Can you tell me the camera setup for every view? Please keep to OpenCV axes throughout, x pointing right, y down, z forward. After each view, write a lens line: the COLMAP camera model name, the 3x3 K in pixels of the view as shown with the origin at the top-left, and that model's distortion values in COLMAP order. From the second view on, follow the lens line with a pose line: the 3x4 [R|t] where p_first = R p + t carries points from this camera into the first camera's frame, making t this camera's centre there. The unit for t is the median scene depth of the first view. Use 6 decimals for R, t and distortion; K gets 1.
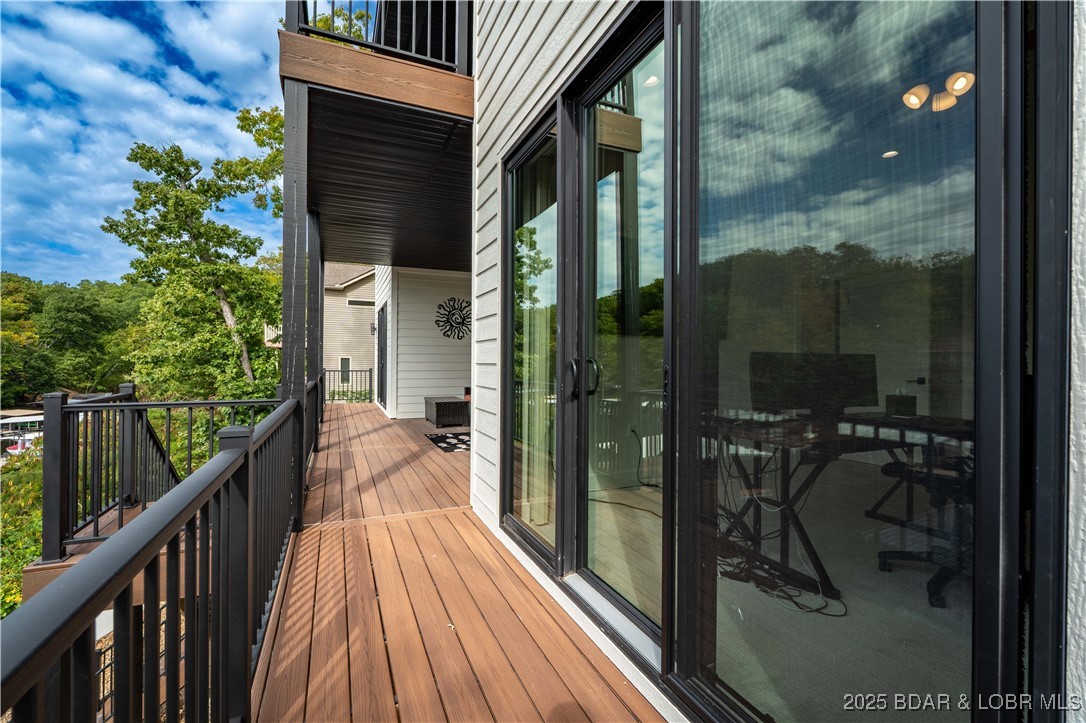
lens RADIAL K [[477.8, 0, 551.9], [0, 477.8, 365.4], [0, 0, 1]] dist [0.013896, -0.001308]
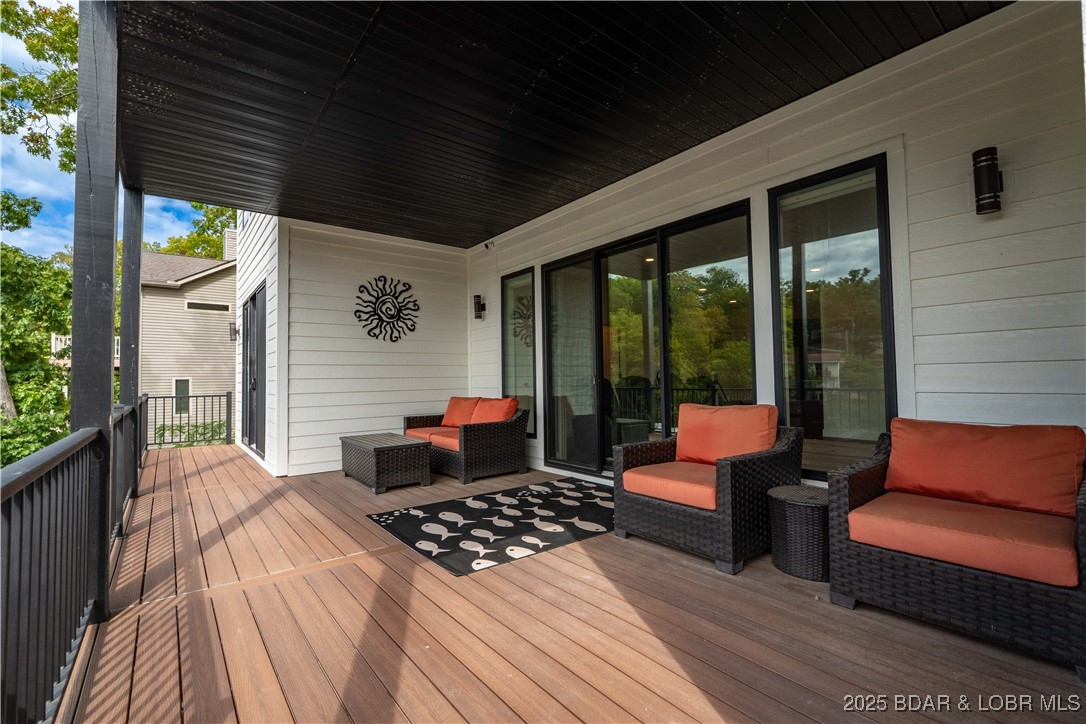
lens RADIAL K [[477.8, 0, 546.1], [0, 477.8, 361.8], [0, 0, 1]] dist [0.013896, -0.001308]
pose [[0.970687, -0.010904, 0.240100, -0.090602], [0.021857, 0.998836, -0.043004, 0.002745], [-0.239351, 0.046991, 0.969795, 0.201995]]
